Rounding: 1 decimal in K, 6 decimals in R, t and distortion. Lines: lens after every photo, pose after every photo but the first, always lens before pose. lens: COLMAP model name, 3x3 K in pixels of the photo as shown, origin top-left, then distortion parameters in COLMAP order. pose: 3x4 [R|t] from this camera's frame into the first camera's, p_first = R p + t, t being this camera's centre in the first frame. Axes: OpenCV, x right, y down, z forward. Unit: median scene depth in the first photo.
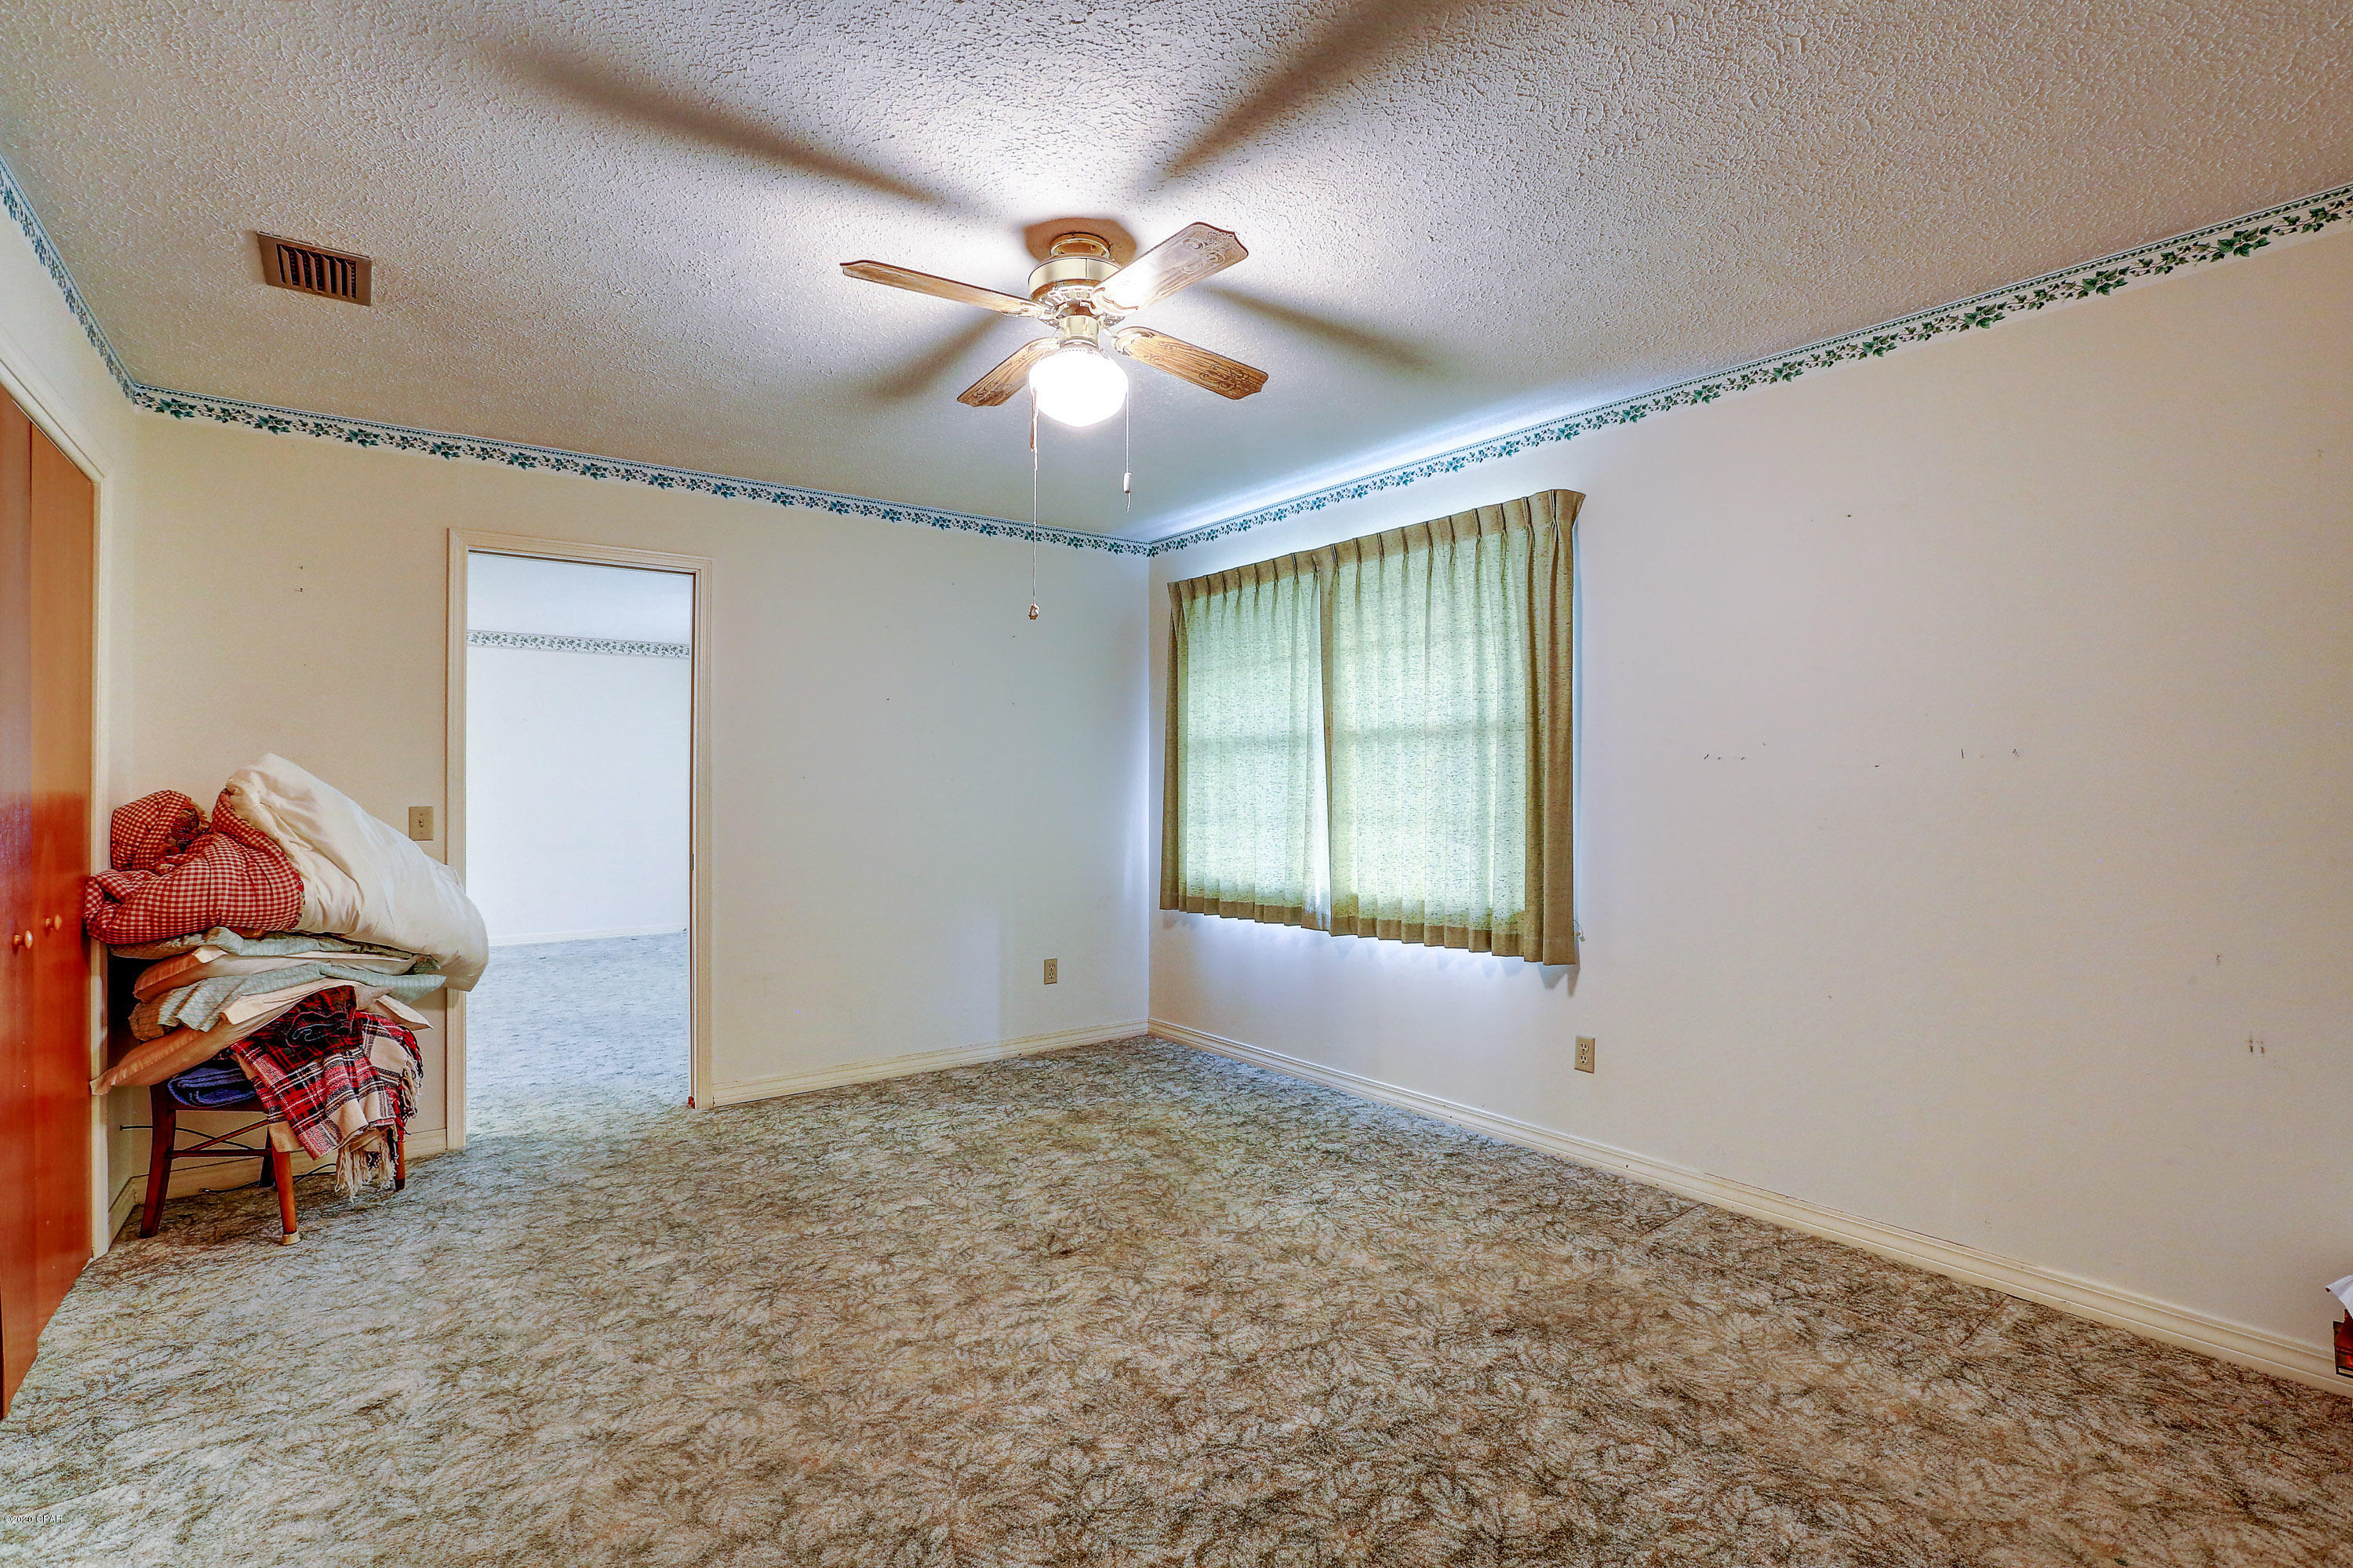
lens RADIAL K [[1094.9, 0, 1174.4], [0, 1094.9, 785.3], [0, 0, 1]] dist [0.000462, 0.000102]
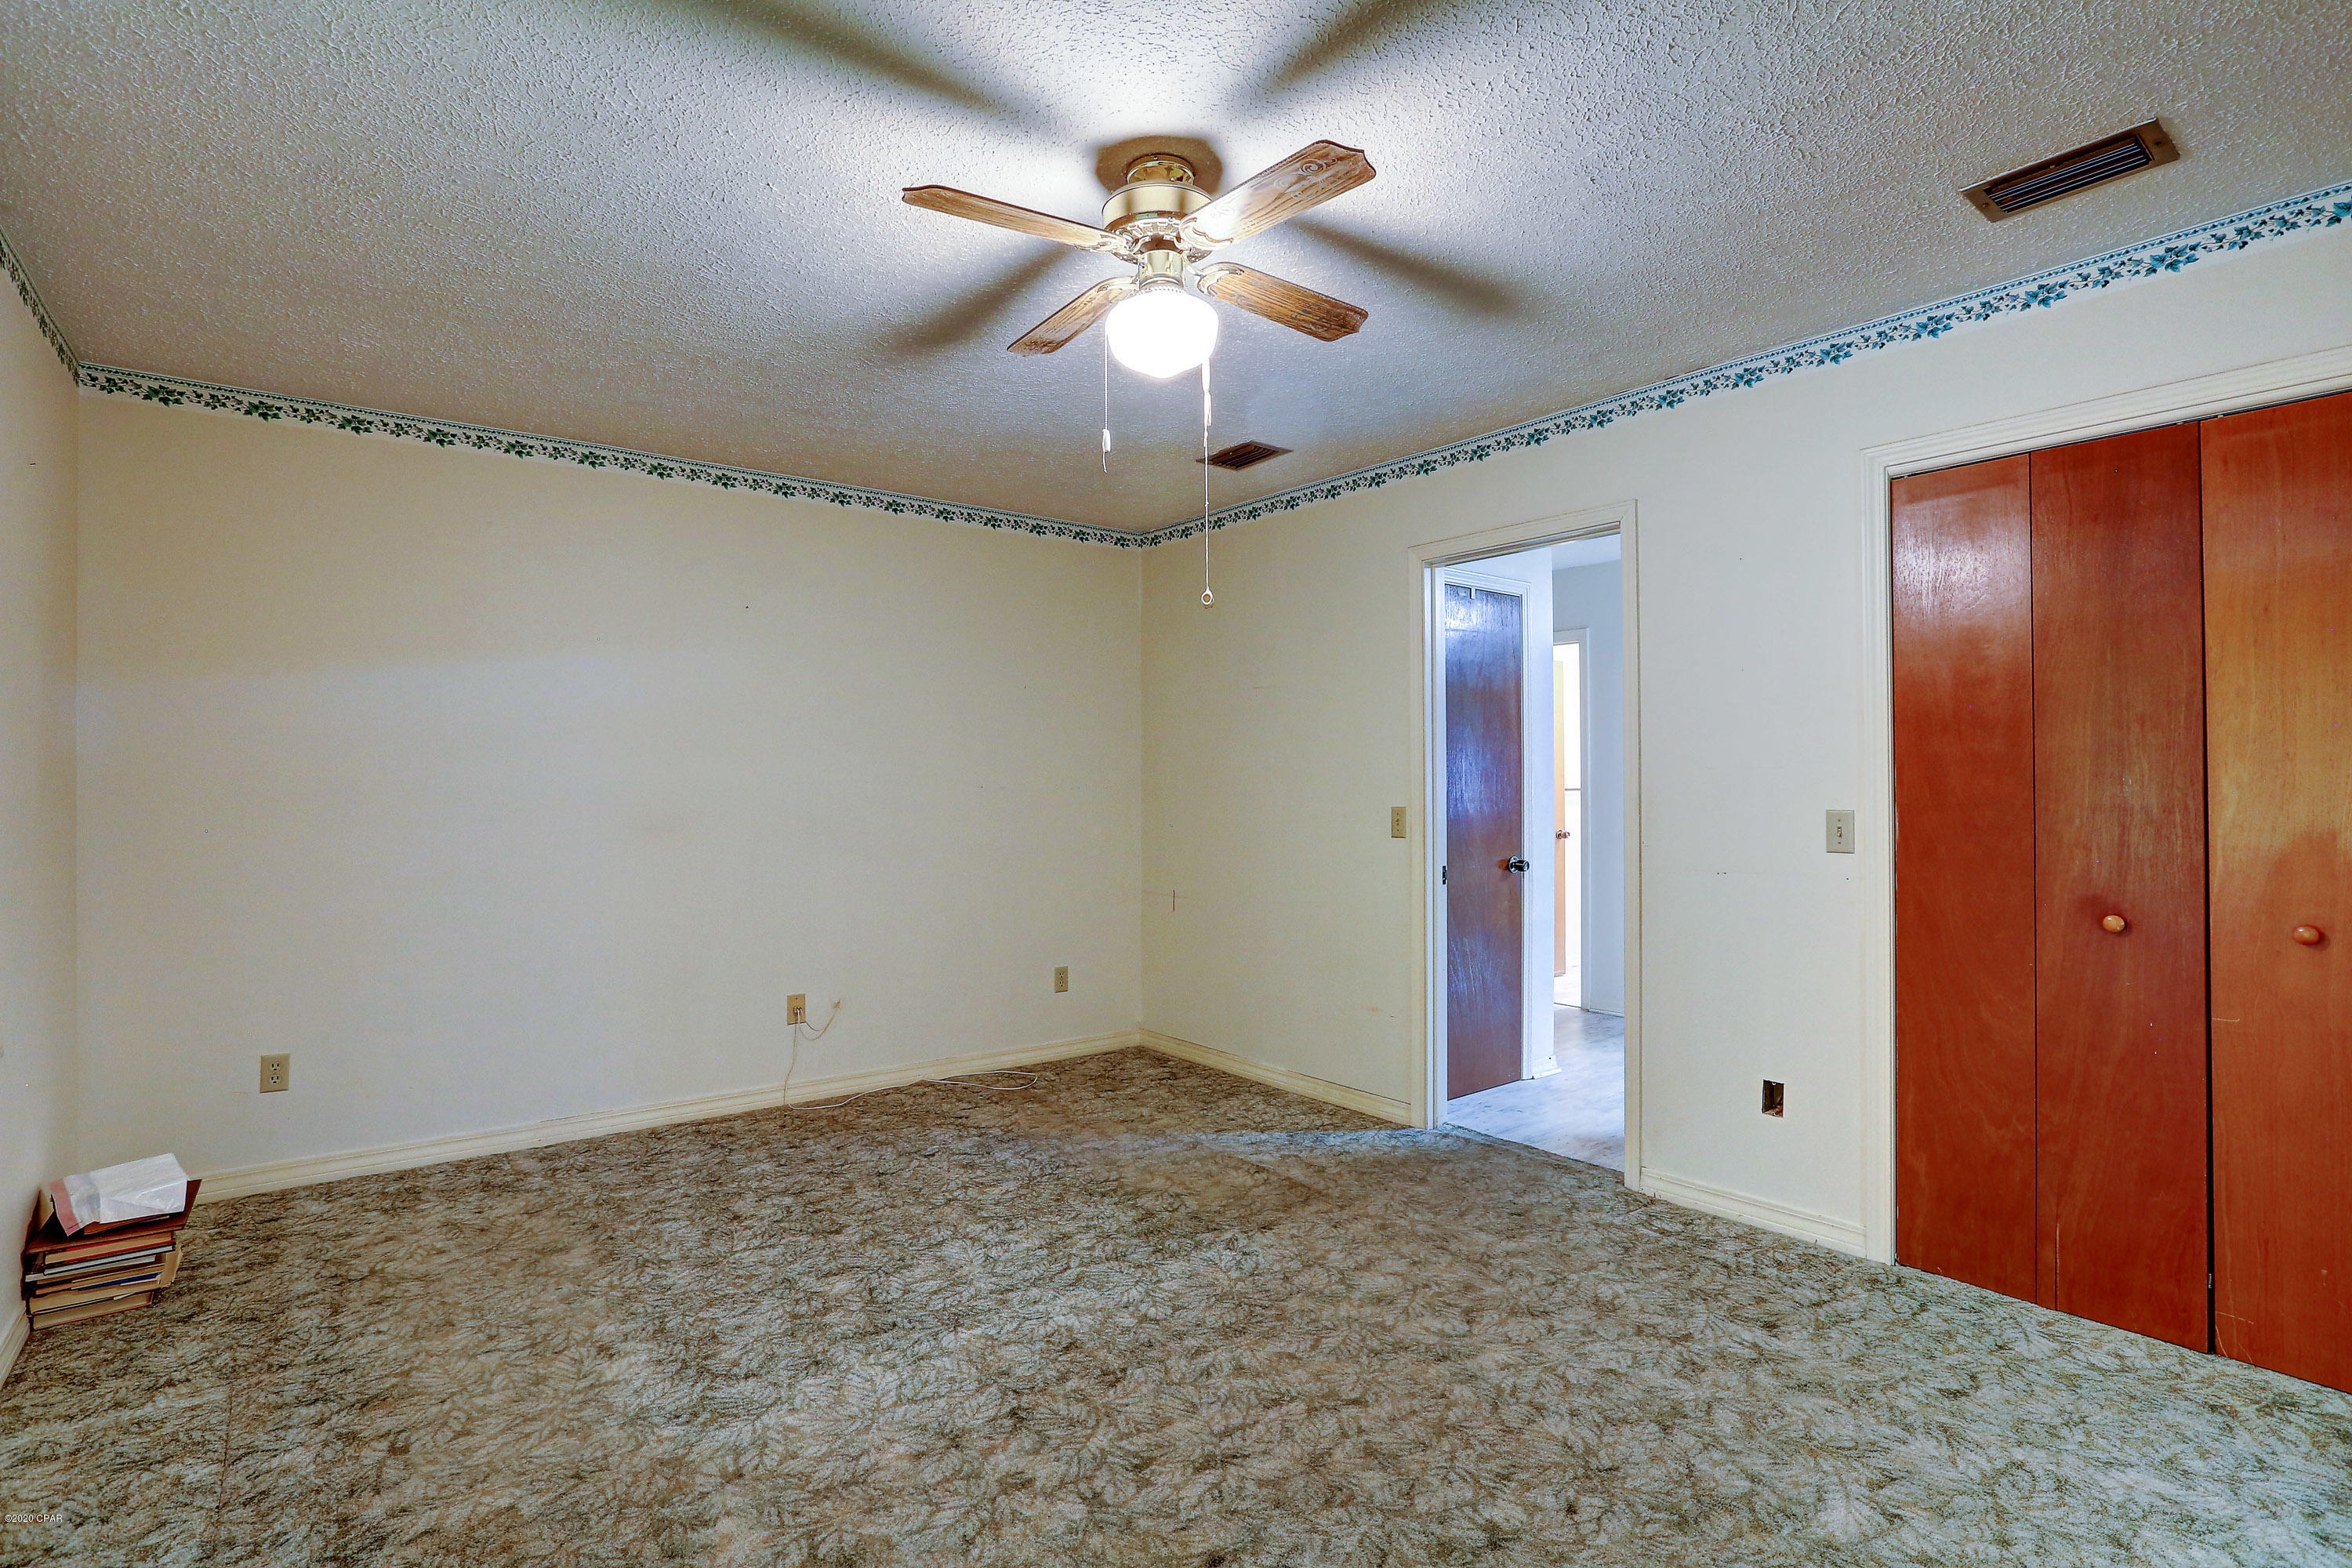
lens RADIAL K [[1137.2, 0, 1177.4], [0, 1137.2, 783.8], [0, 0, 1]] dist [-0.003799, -0.002331]
pose [[-0.999875, 0.006254, -0.014493, -0.087218], [0.006329, 0.999967, -0.005141, 0.000958], [0.014461, -0.005232, -0.999882, 1.964738]]
